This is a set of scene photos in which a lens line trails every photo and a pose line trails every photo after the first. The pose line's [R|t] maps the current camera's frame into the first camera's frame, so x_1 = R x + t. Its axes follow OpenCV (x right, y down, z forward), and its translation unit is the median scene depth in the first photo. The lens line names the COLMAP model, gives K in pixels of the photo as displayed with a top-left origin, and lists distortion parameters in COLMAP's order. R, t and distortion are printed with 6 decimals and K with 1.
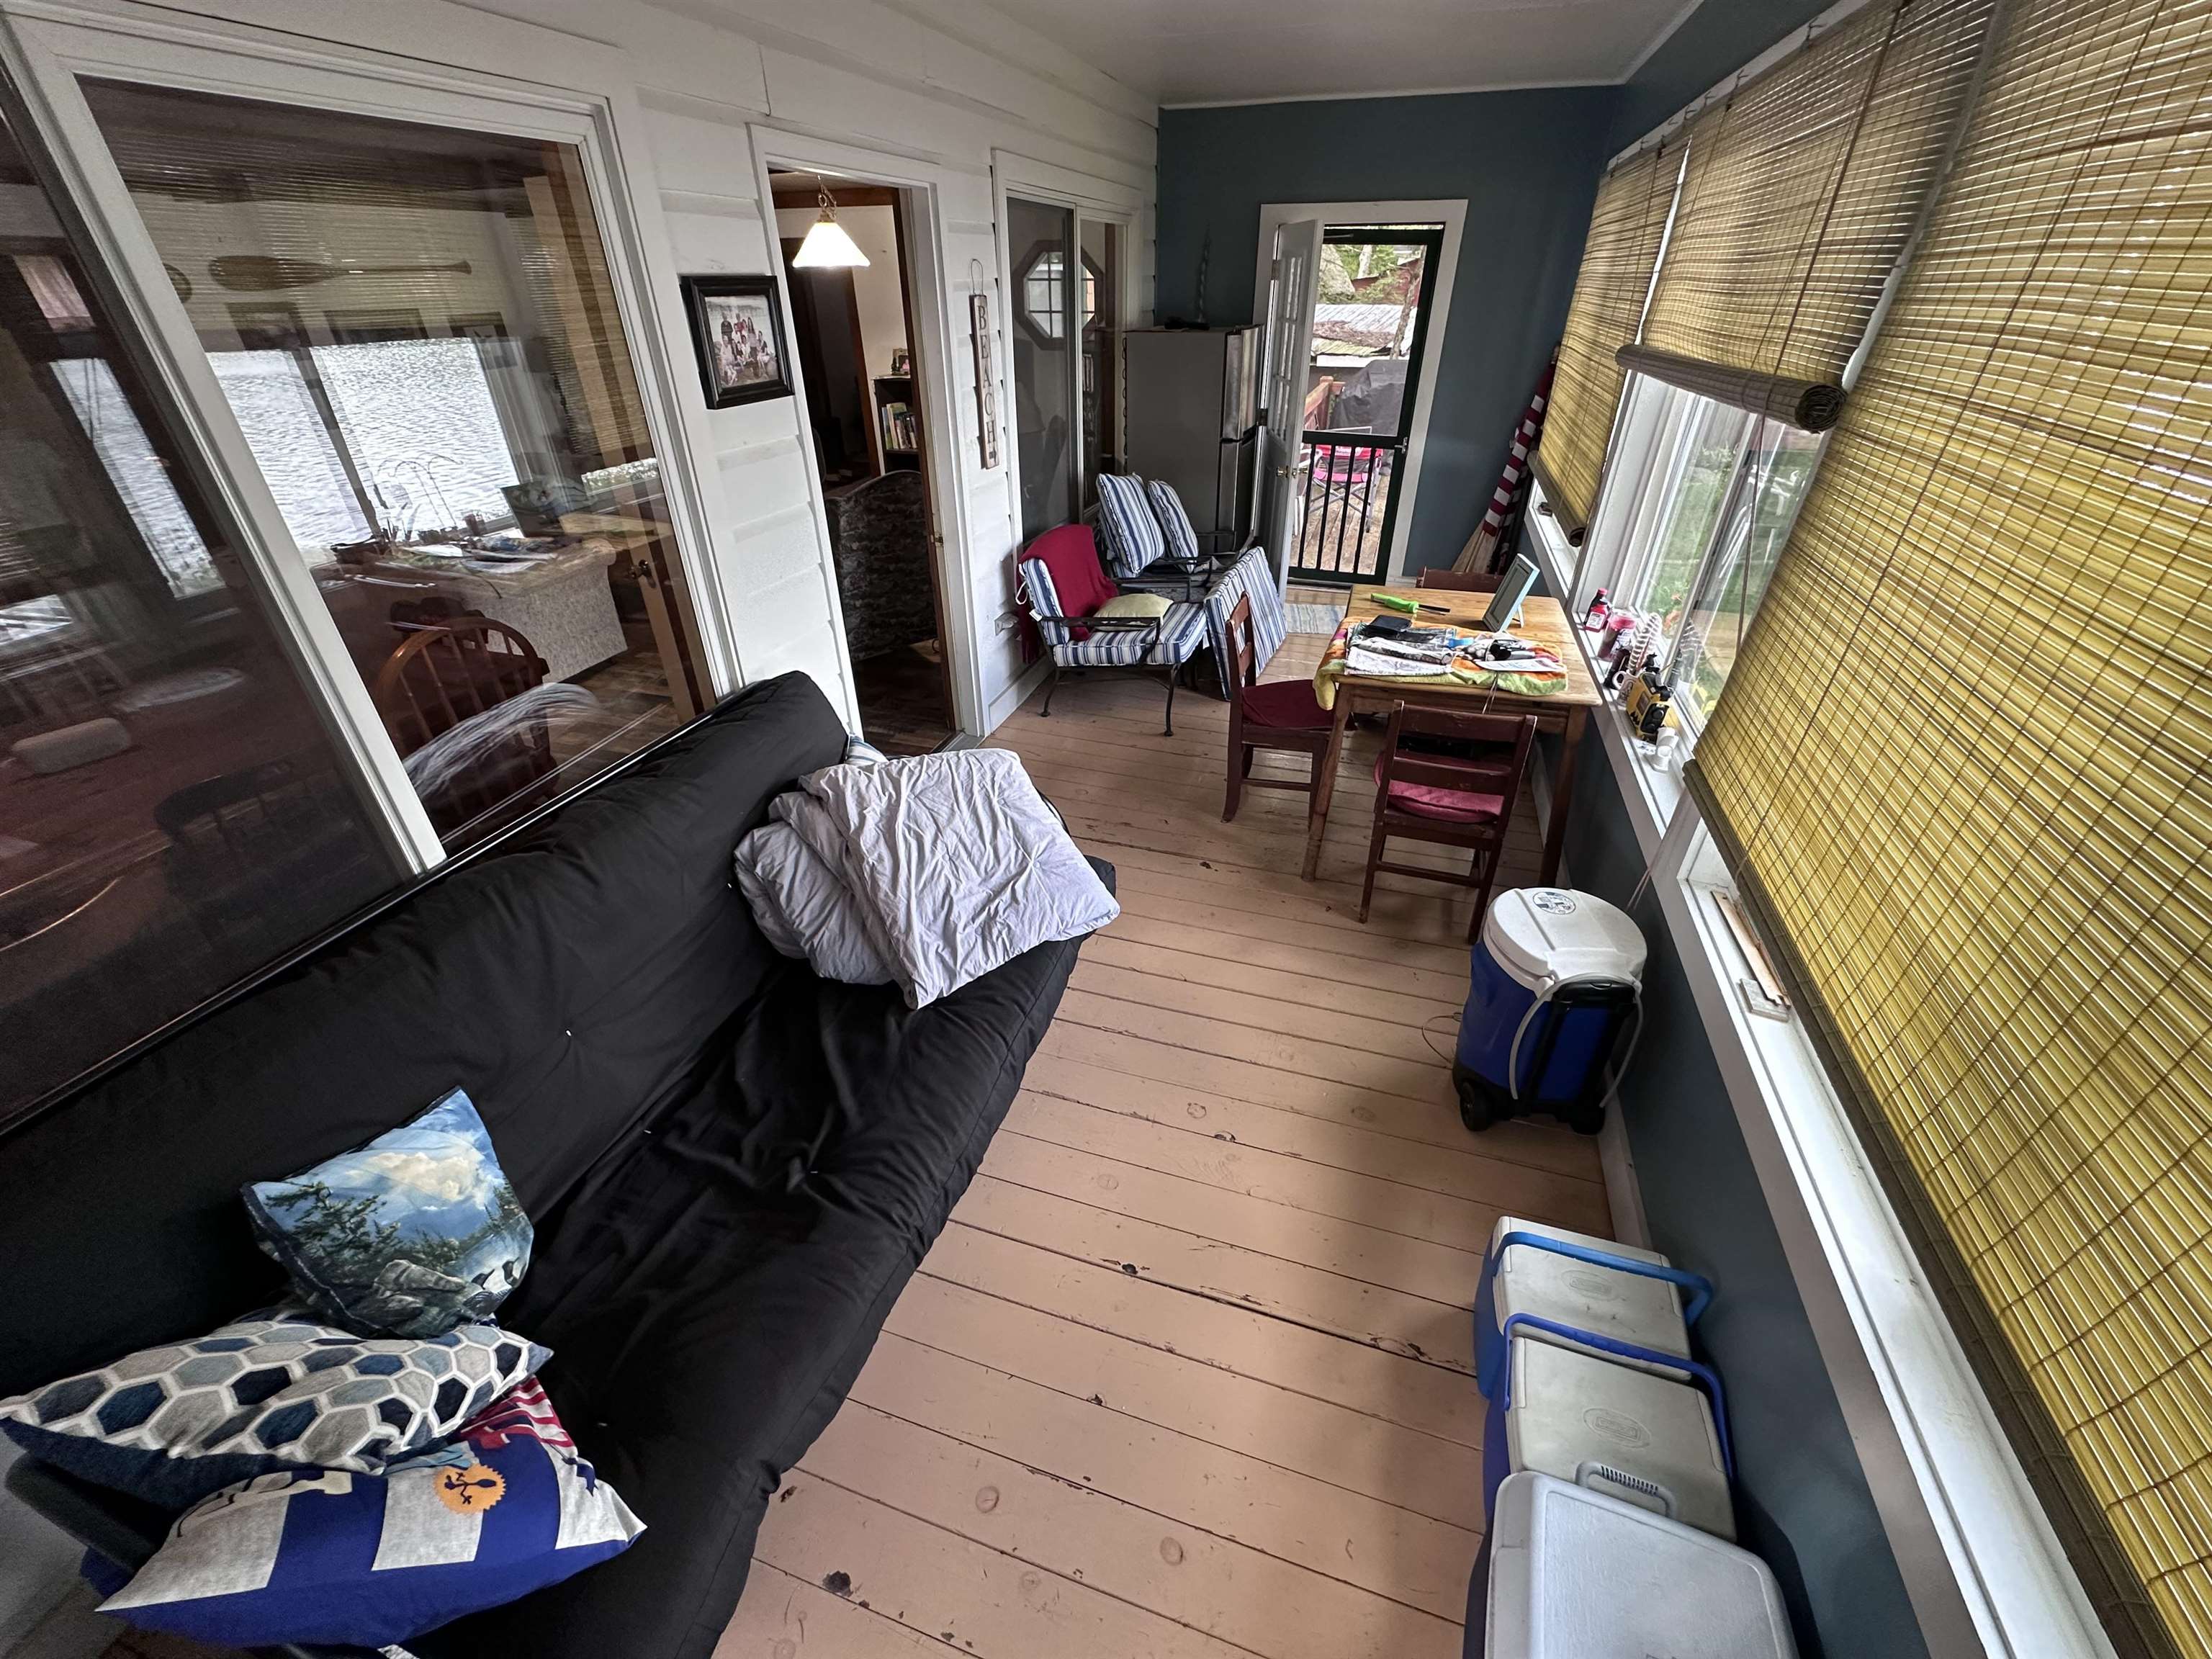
lens RADIAL K [[881.7, 0, 1106.0], [0, 881.7, 829.5], [0, 0, 1]] dist [-0.004822, 0.001085]
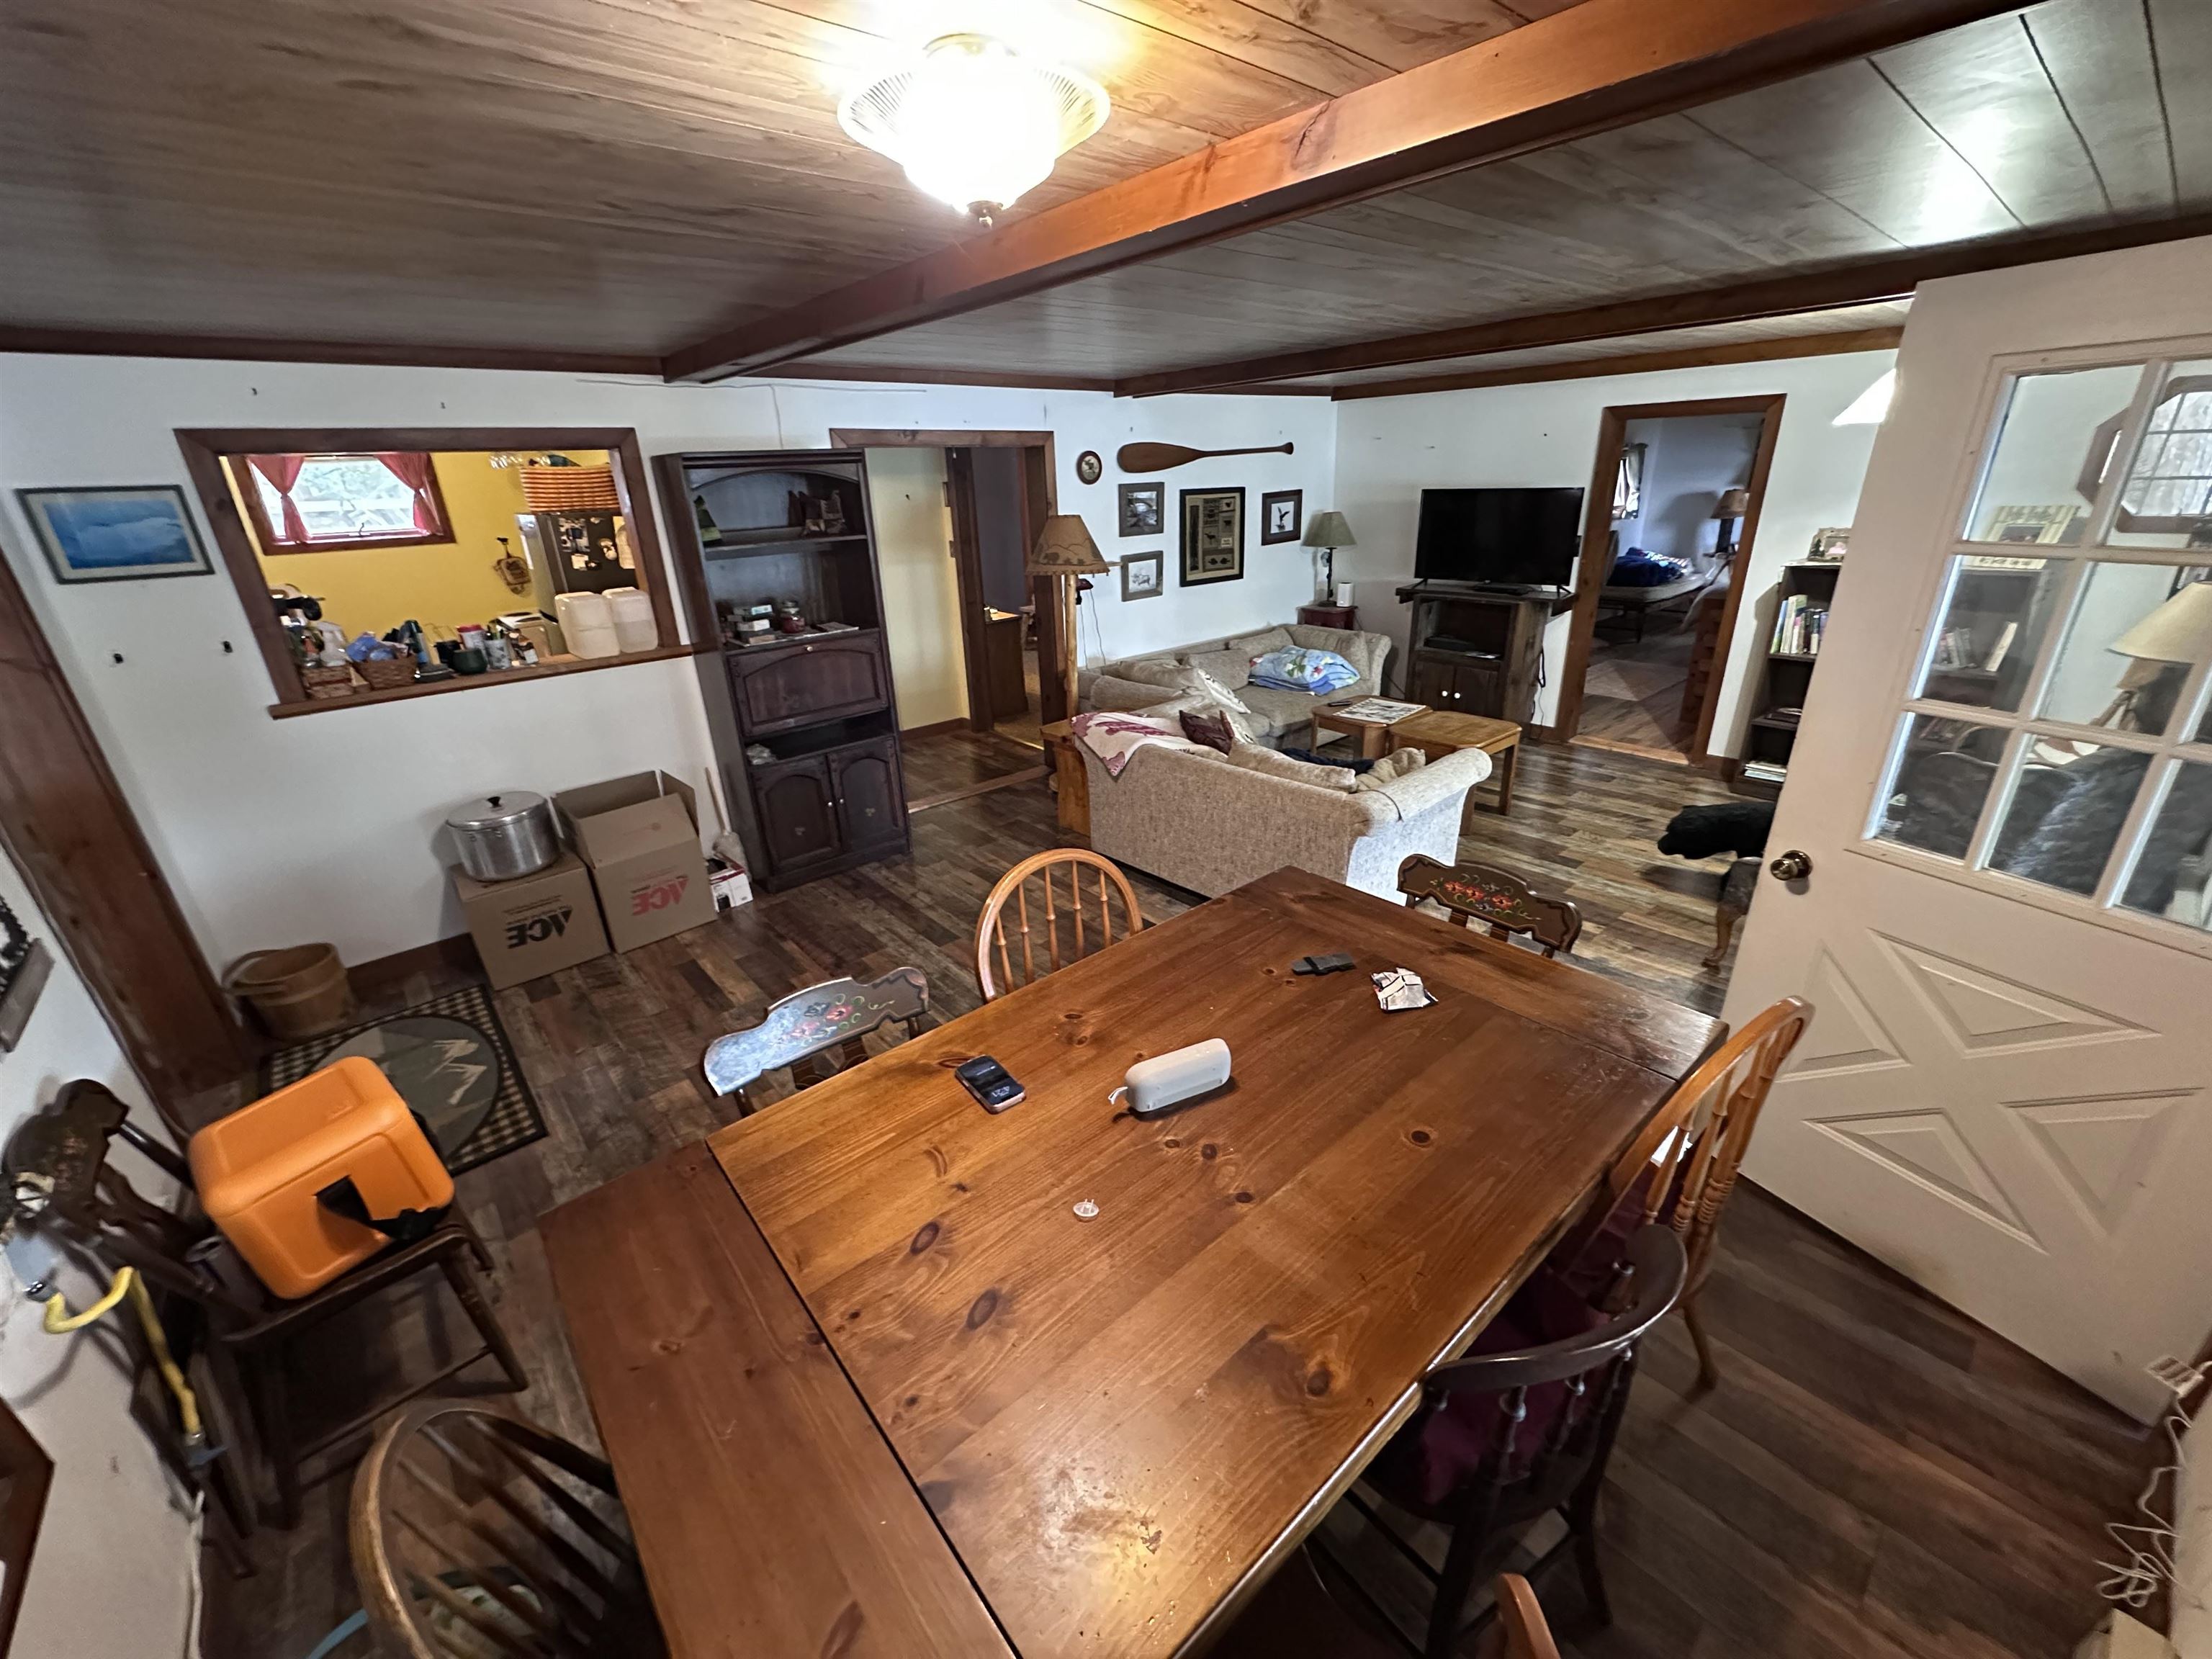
lens RADIAL K [[881.7, 0, 1106.0], [0, 881.7, 829.5], [0, 0, 1]] dist [-0.004822, 0.001085]
pose [[0.855297, 0.171087, -0.489077, -0.349996], [-0.245877, 0.964881, -0.092458, -0.078584], [0.456083, 0.199332, 0.867327, 0.124651]]
